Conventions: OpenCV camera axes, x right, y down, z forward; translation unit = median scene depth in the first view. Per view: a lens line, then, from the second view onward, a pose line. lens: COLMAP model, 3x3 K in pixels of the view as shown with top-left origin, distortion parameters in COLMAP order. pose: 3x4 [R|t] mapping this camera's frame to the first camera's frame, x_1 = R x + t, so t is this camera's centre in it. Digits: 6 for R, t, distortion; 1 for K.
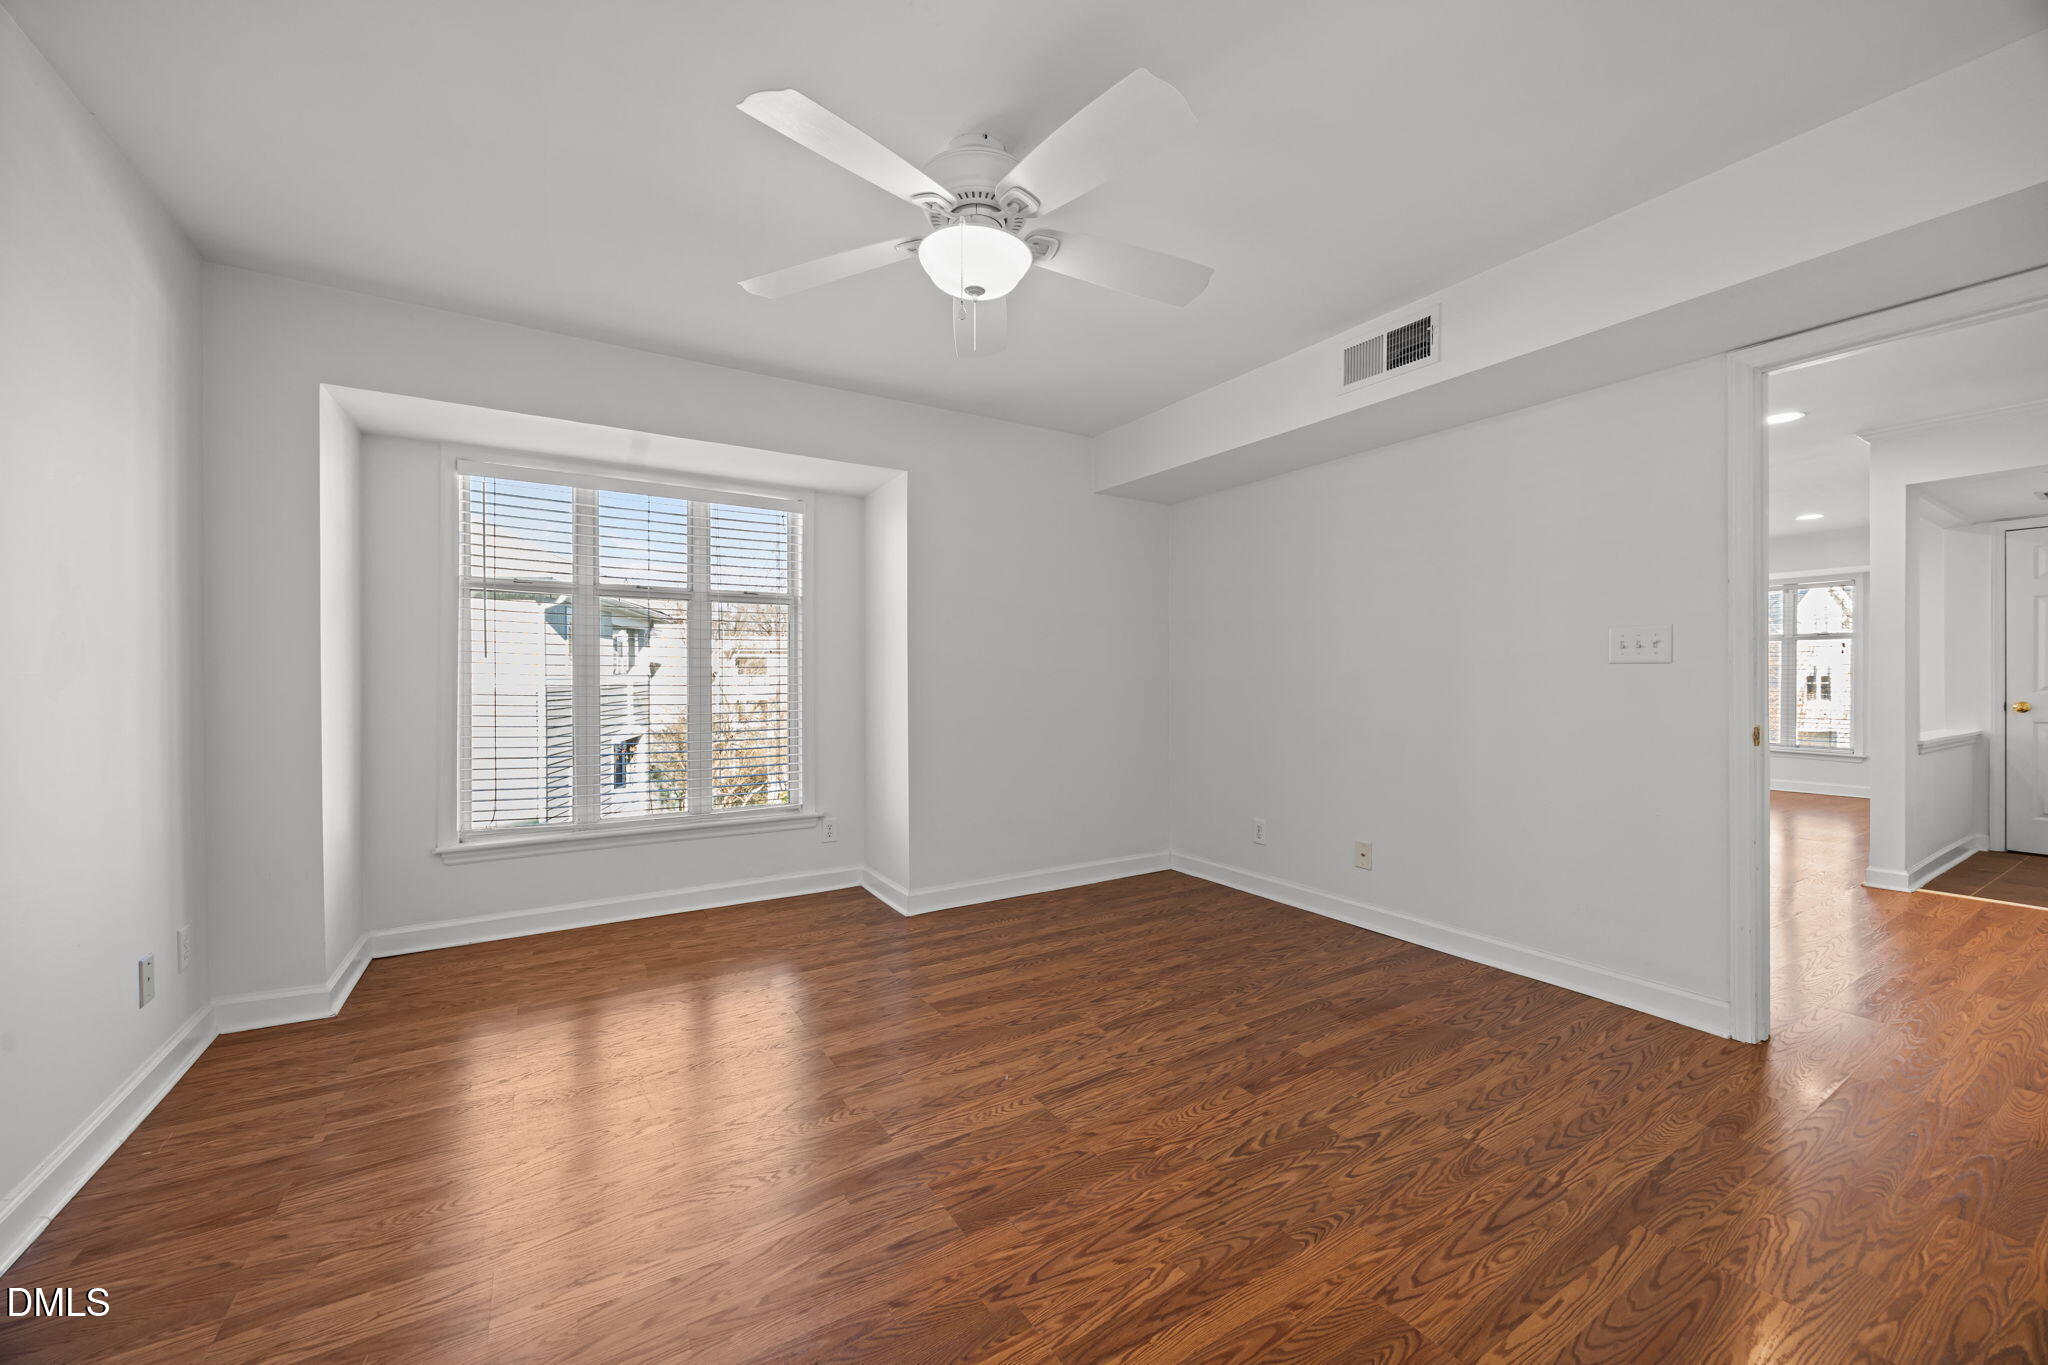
lens RADIAL K [[781.9, 0, 1031.4], [0, 781.9, 680.1], [0, 0, 1]] dist [-0.003049, 0.000259]
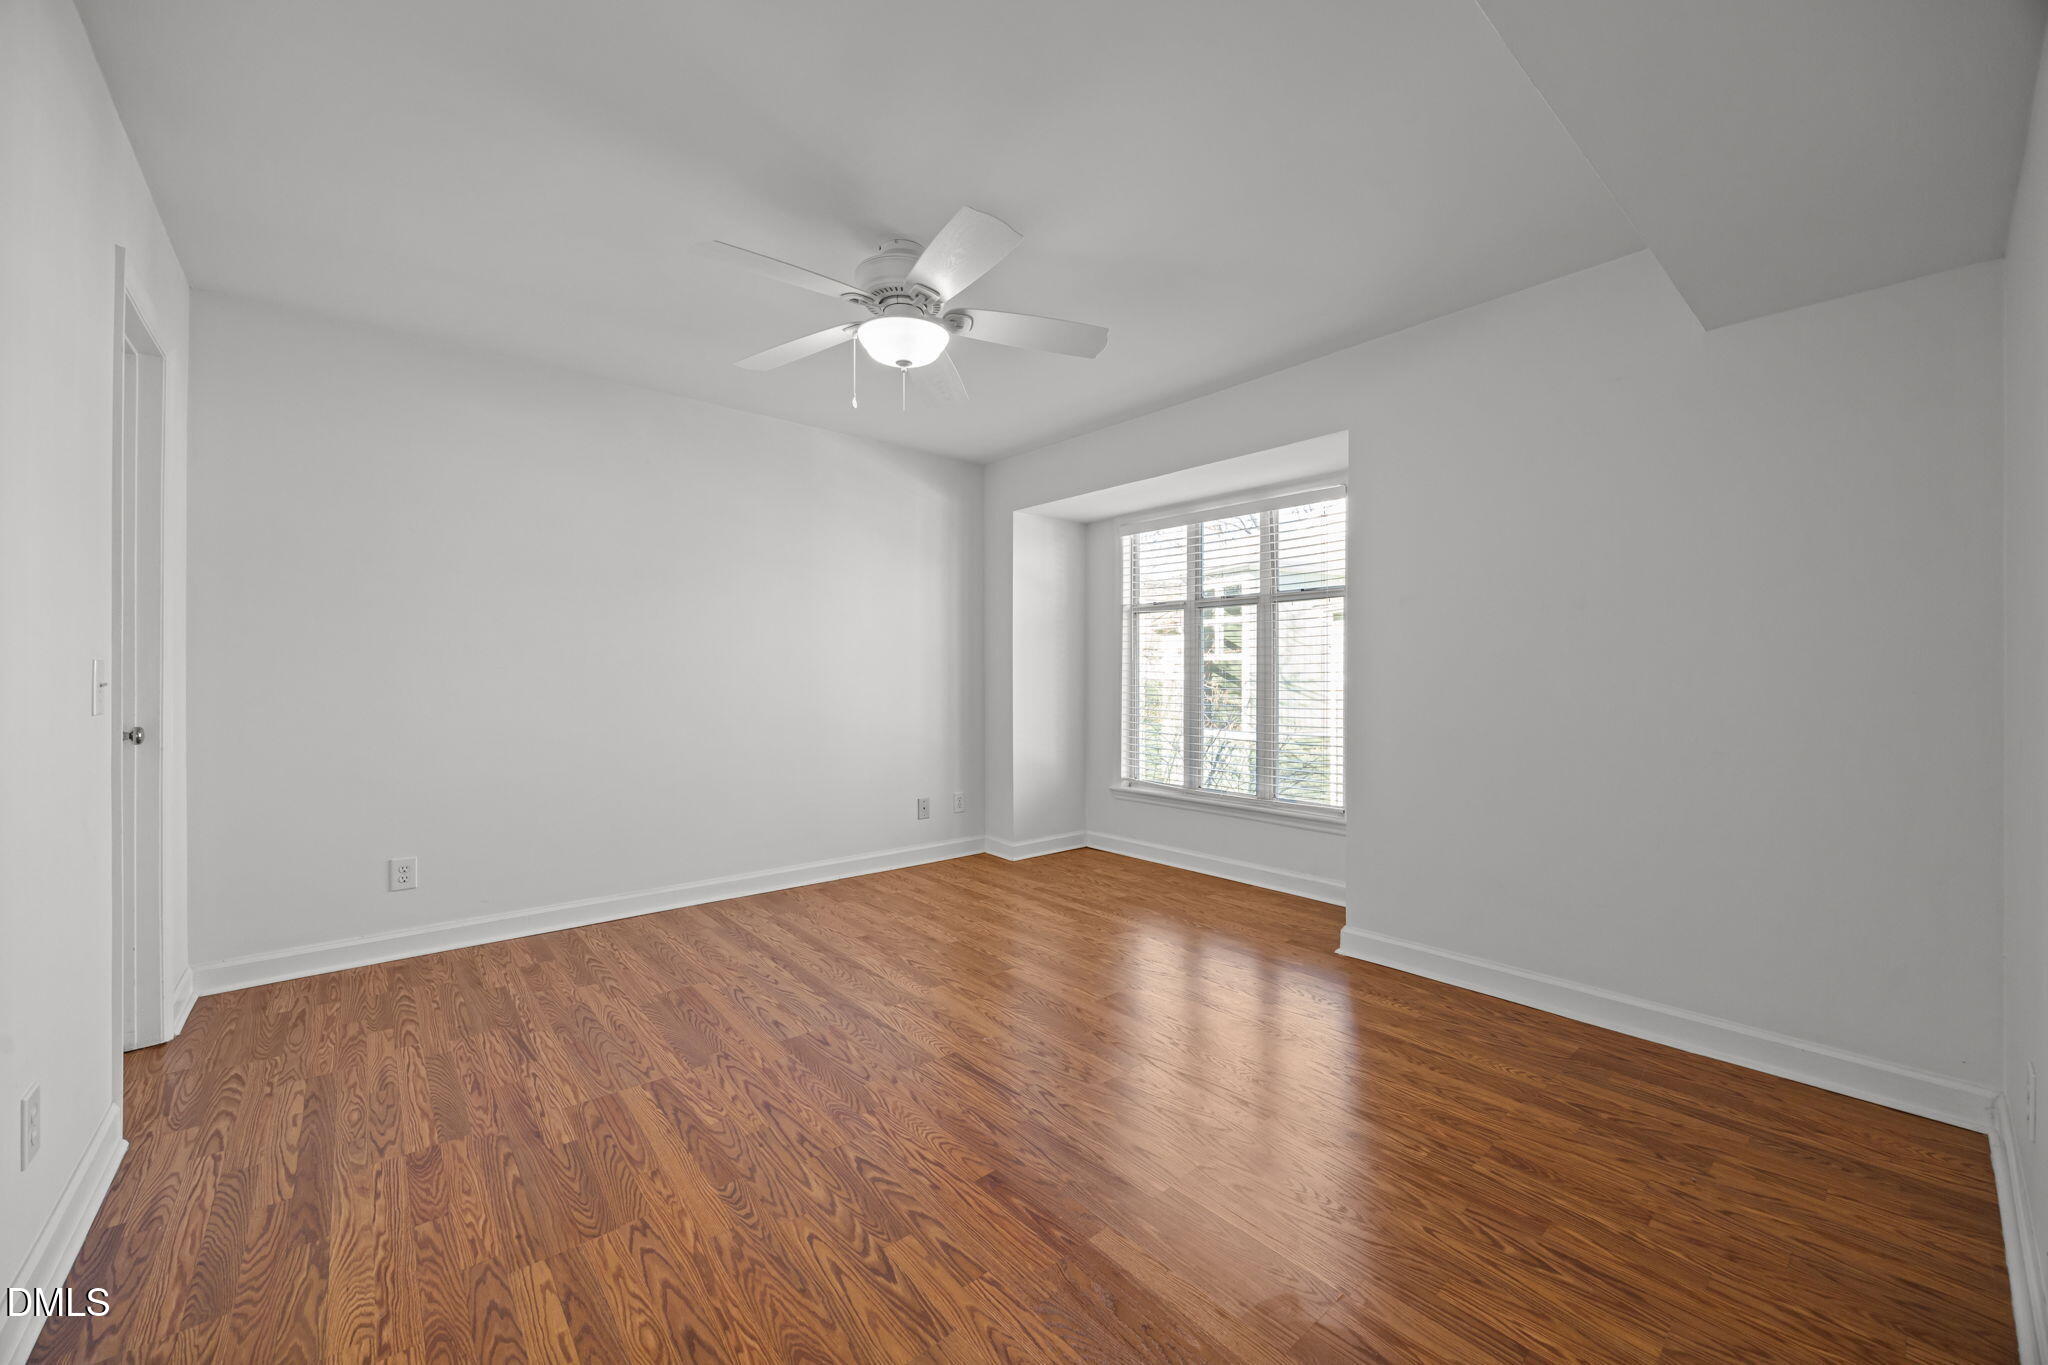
lens RADIAL K [[781.9, 0, 1018.7], [0, 781.9, 672.7], [0, 0, 1]] dist [-0.003049, 0.000259]
pose [[0.142413, -0.001724, -0.989806, 1.159450], [-0.003946, 0.999990, -0.002309, -0.001172], [0.989799, 0.004235, 0.142405, 0.972545]]
